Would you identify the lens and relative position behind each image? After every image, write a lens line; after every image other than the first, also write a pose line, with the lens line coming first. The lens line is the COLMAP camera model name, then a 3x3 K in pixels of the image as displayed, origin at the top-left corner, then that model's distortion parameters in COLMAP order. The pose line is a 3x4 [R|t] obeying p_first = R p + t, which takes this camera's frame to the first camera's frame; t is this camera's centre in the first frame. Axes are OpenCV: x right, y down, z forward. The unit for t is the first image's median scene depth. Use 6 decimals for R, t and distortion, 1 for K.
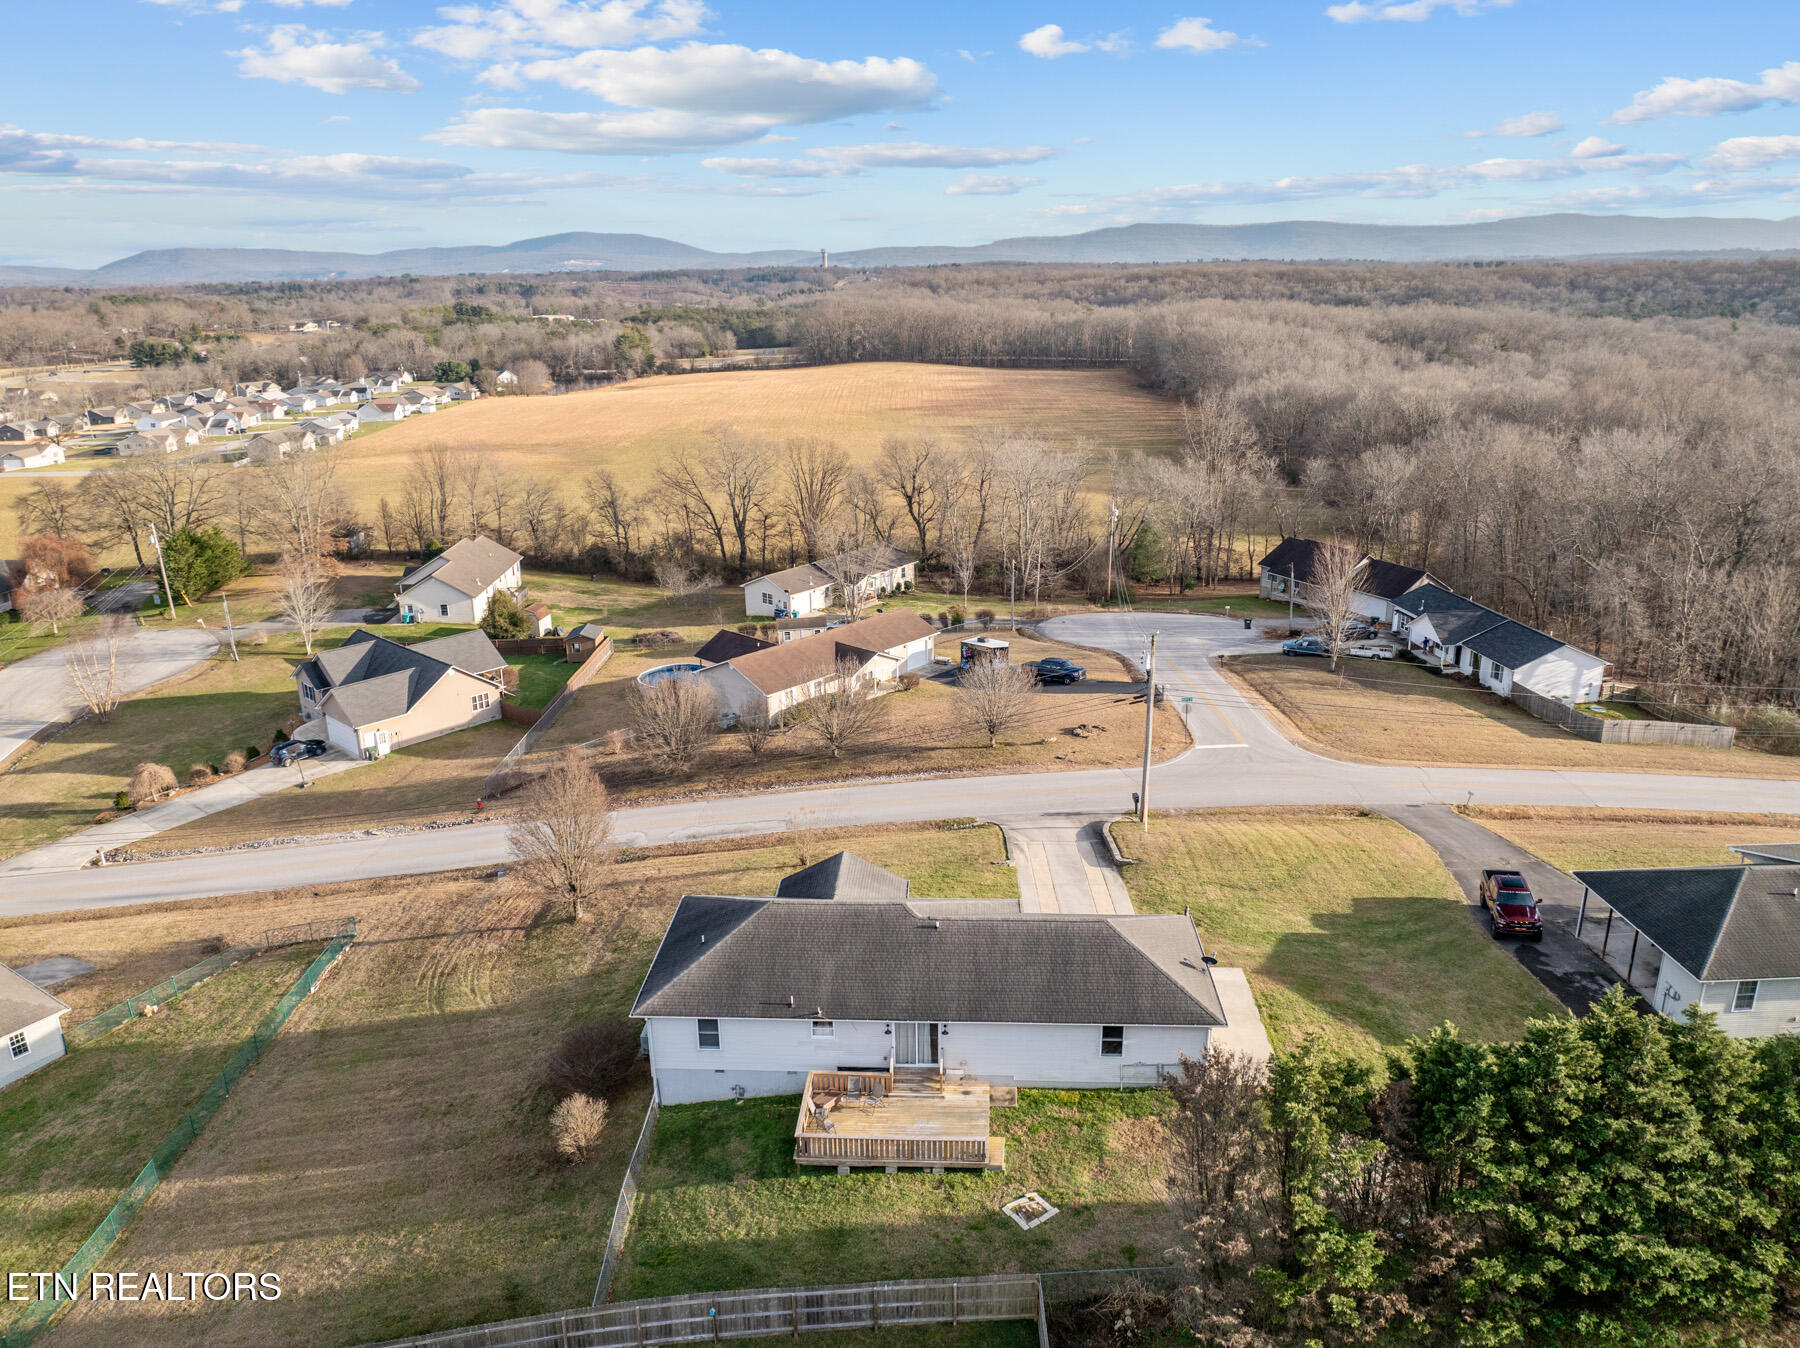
lens RADIAL K [[1256.0, 0, 910.0], [0, 1256.0, 675.4], [0, 0, 1]] dist [-0.038688, 0.003715]
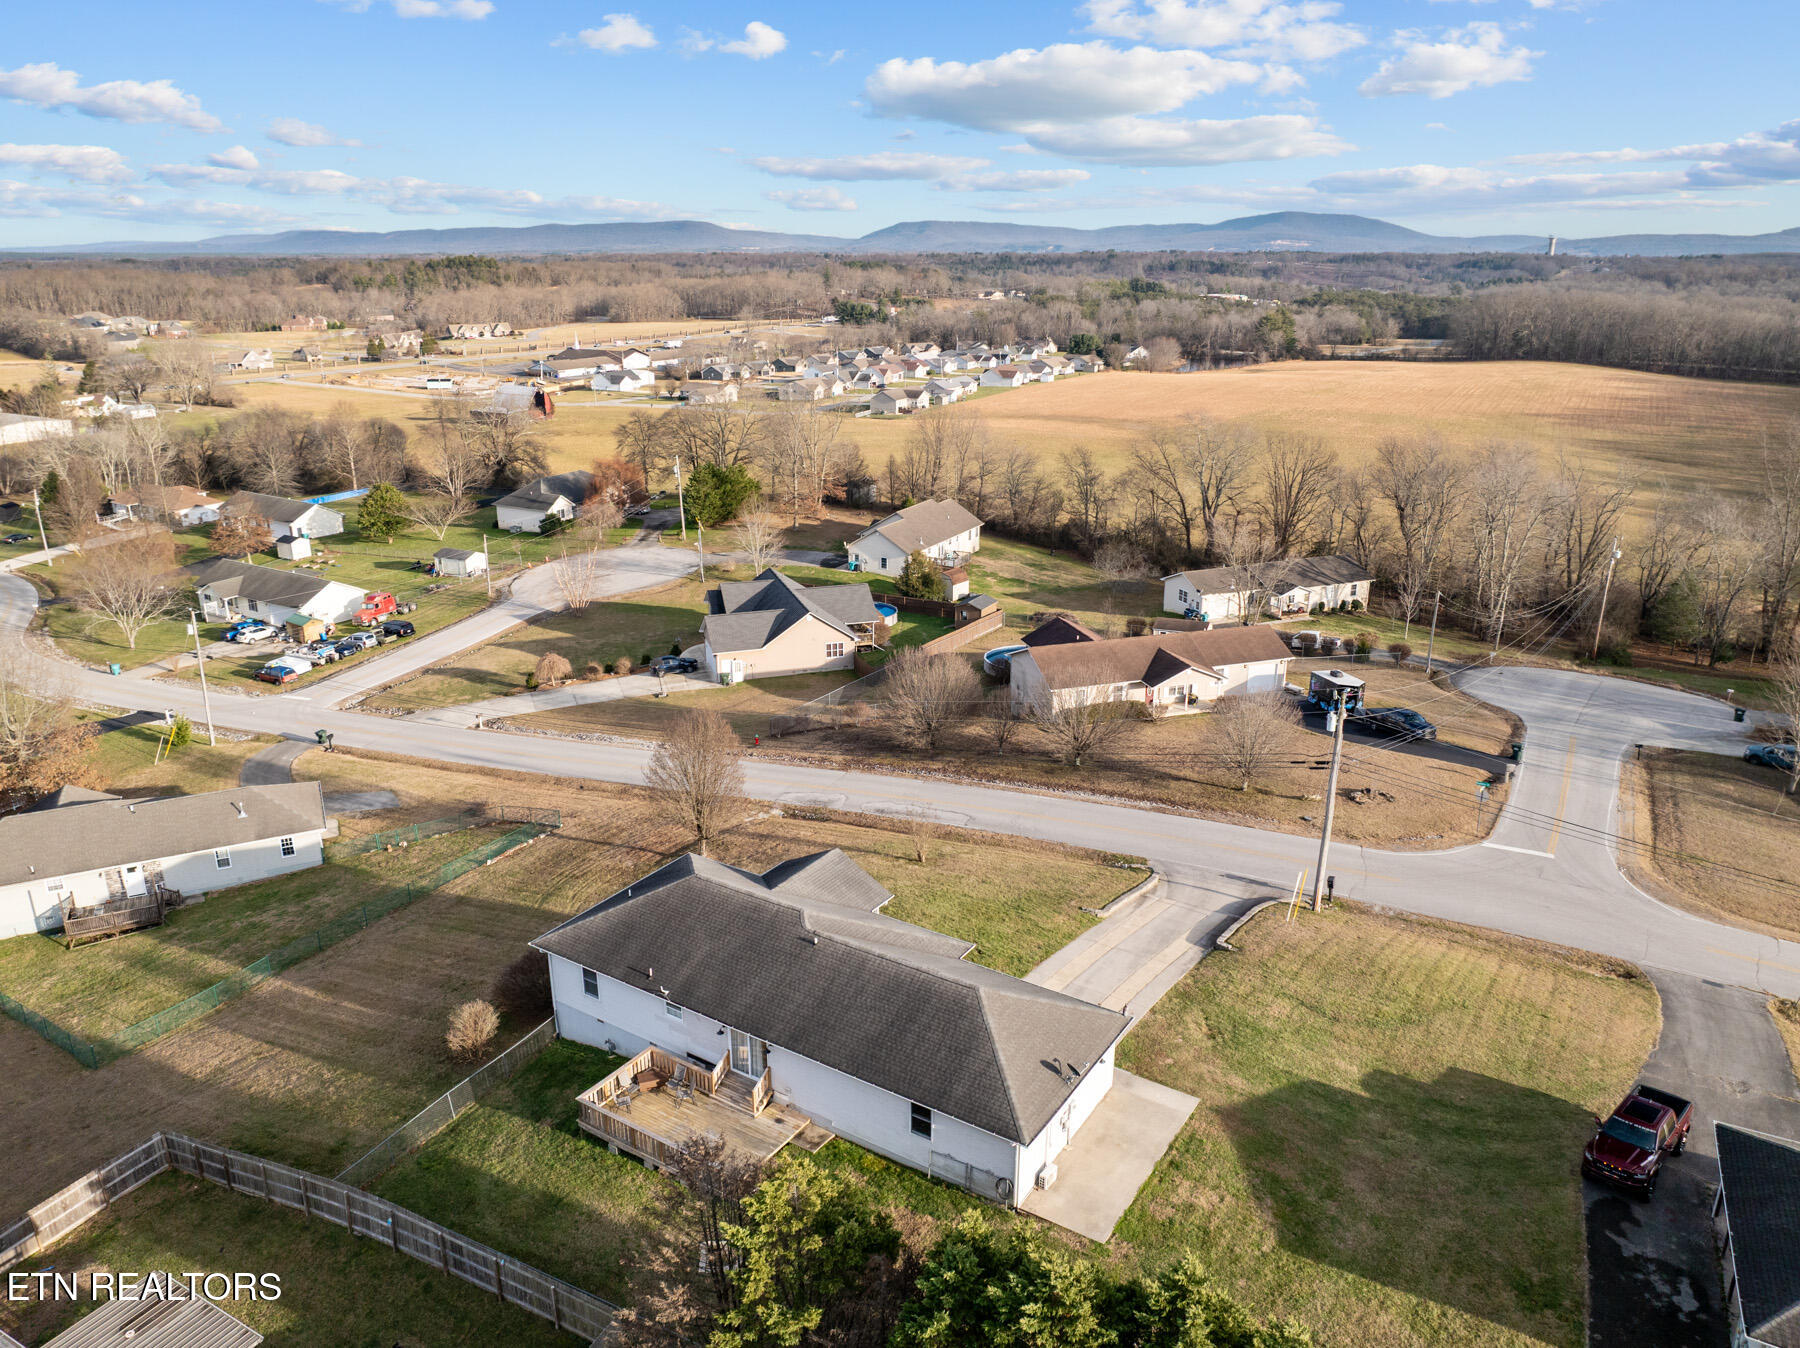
lens RADIAL K [[1256.0, 0, 930.6], [0, 1256.0, 696.4], [0, 0, 1]] dist [-0.038688, 0.003715]
pose [[0.867525, 0.178815, -0.464139, 0.170643], [-0.165038, 0.983762, 0.070533, -0.021387], [0.469214, 0.015411, 0.882950, 0.071173]]
